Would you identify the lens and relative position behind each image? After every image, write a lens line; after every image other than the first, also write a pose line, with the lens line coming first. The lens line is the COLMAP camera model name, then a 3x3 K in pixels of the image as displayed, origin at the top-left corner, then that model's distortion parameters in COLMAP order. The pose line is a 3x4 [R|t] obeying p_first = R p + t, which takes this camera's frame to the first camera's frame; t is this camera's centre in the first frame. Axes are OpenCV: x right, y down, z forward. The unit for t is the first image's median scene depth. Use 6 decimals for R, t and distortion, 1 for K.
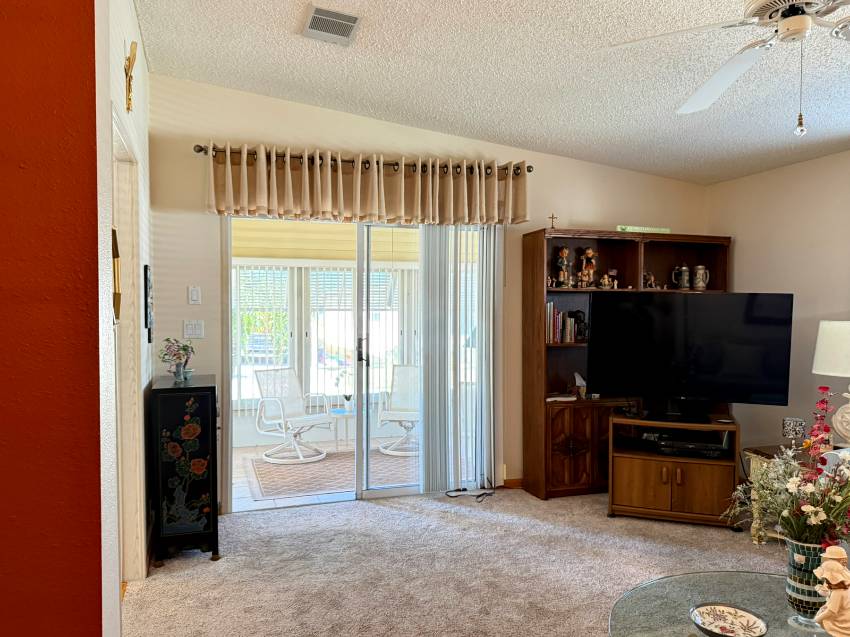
lens RADIAL K [[644.3, 0, 404.4], [0, 644.3, 330.0], [0, 0, 1]] dist [0.046311, -0.050029]
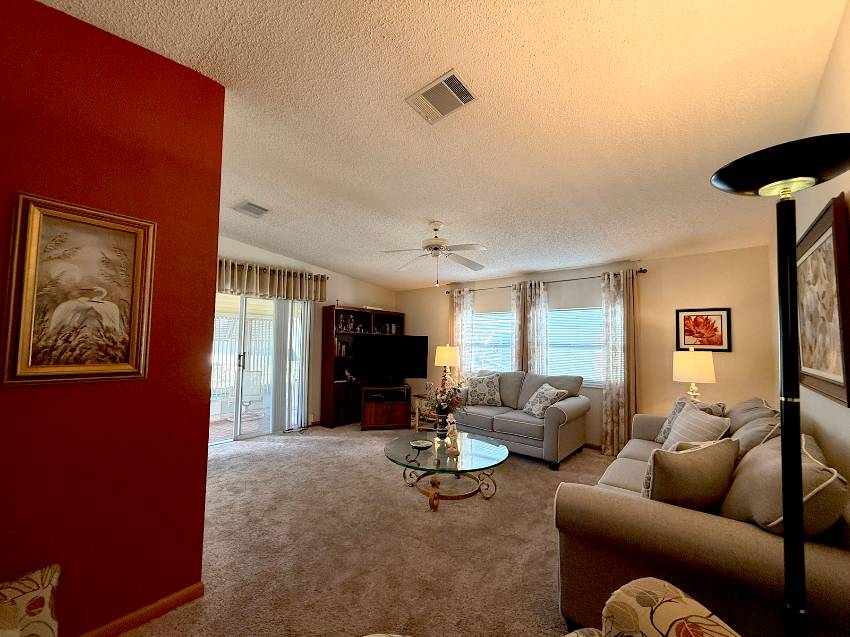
lens RADIAL K [[340.7, 0, 420.9], [0, 340.7, 322.4], [0, 0, 1]] dist [-0.004449, 0.000922]
pose [[0.849046, 0.040670, 0.526751, -0.151509], [0.006882, 0.996097, -0.088000, 0.010170], [-0.528274, 0.078341, 0.845452, -0.159390]]
